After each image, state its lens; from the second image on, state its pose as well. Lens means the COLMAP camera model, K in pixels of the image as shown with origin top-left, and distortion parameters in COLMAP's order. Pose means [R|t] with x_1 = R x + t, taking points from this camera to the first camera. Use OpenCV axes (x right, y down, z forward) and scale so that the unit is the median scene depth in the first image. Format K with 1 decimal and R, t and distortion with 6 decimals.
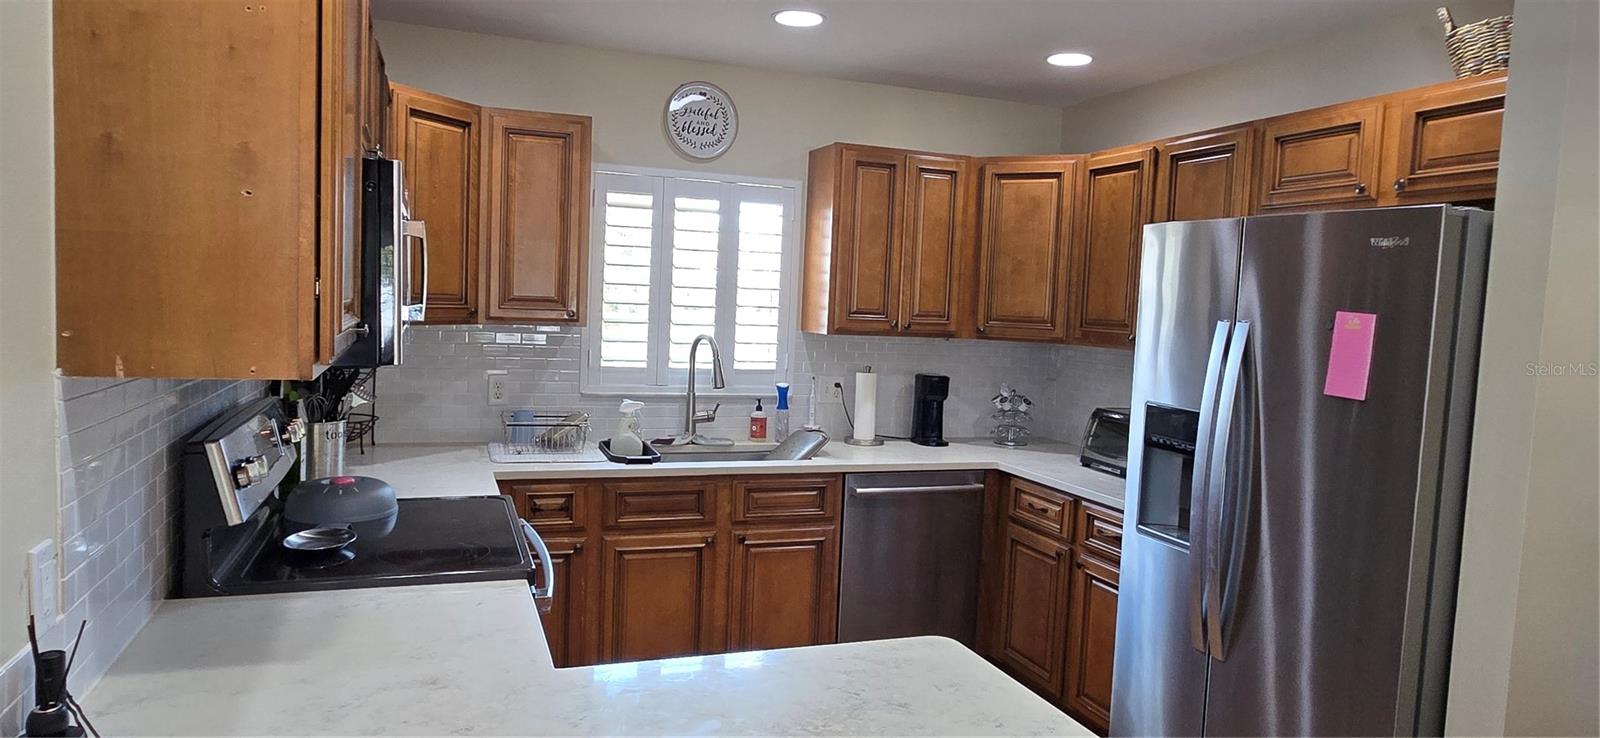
lens RADIAL K [[980.6, 0, 800.0], [0, 980.6, 369.0], [0, 0, 1]] dist [0.000659, 0.000984]
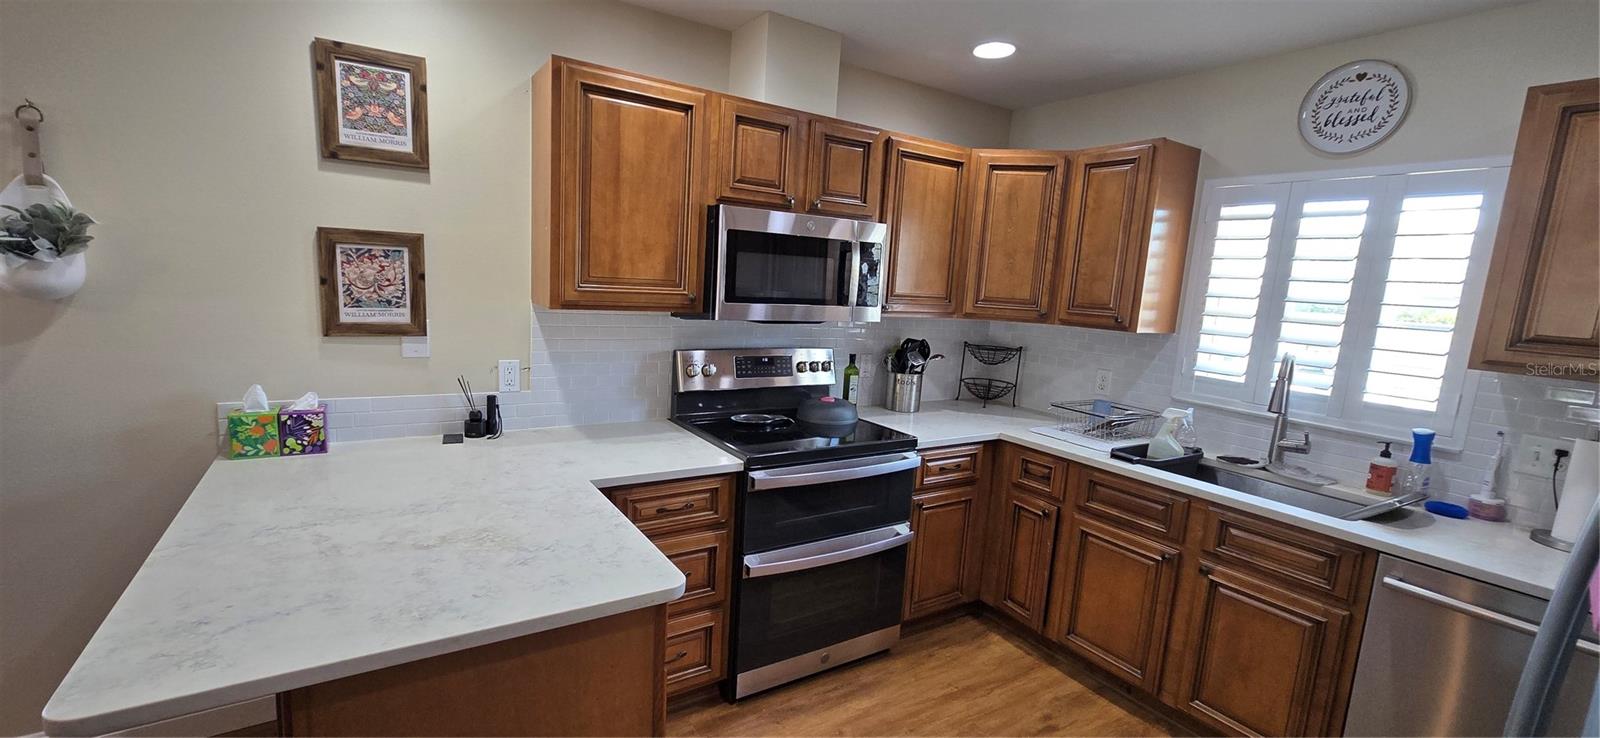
lens RADIAL K [[655.2, 0, 779.8], [0, 655.2, 375.2], [0, 0, 1]] dist [0.001356, 0.001124]
pose [[0.218537, 0.120229, -0.968394, 0.375380], [-0.121193, 0.988042, 0.095319, -0.015492], [0.968274, 0.096532, 0.230495, 0.402329]]
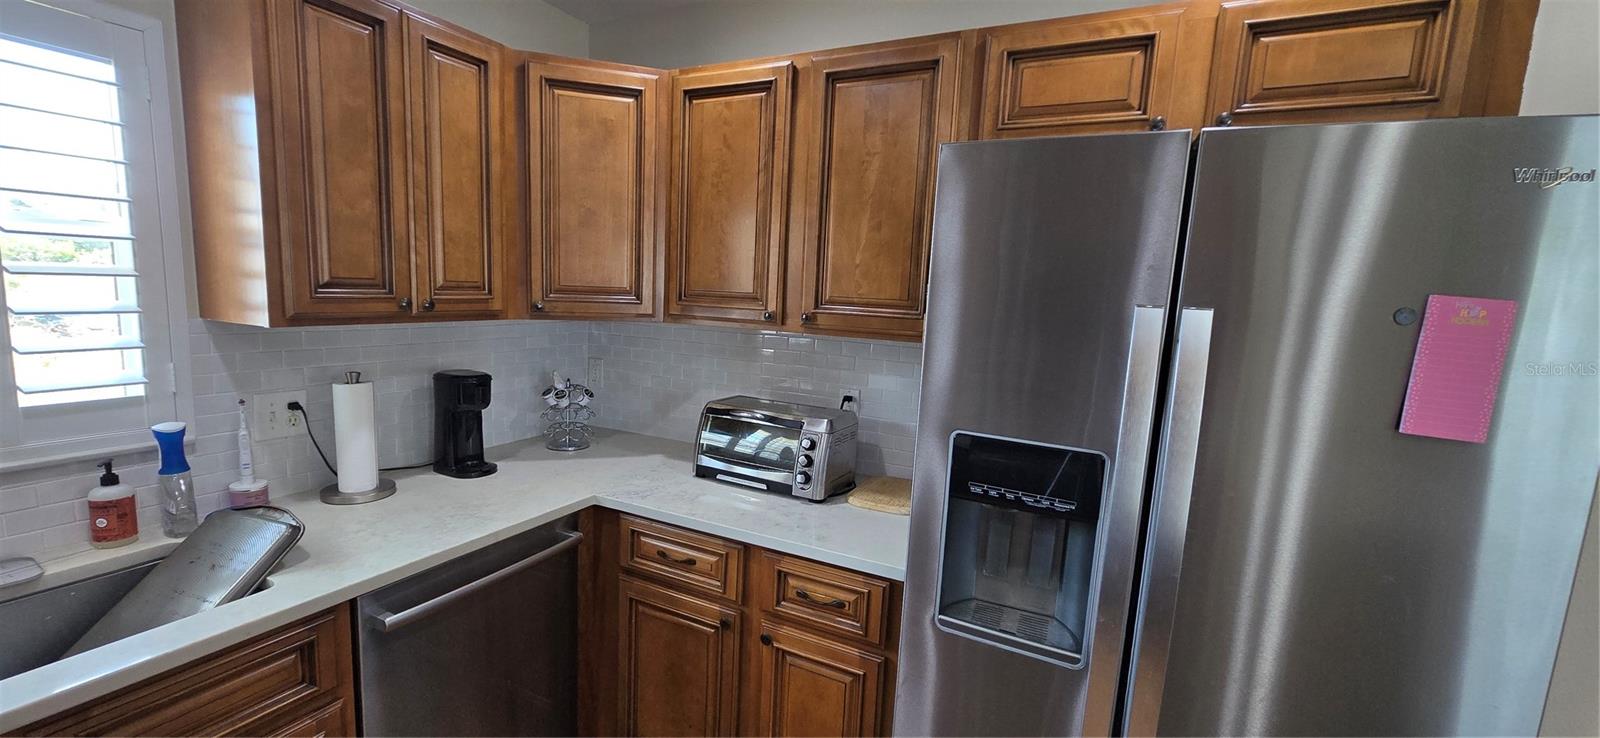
lens RADIAL K [[655.2, 0, 779.8], [0, 655.2, 375.2], [0, 0, 1]] dist [0.001356, 0.001124]
pose [[0.741595, -0.103174, 0.662867, -0.005286], [0.036534, 0.992847, 0.113662, -0.039366], [-0.669853, -0.060075, 0.740060, 0.547489]]
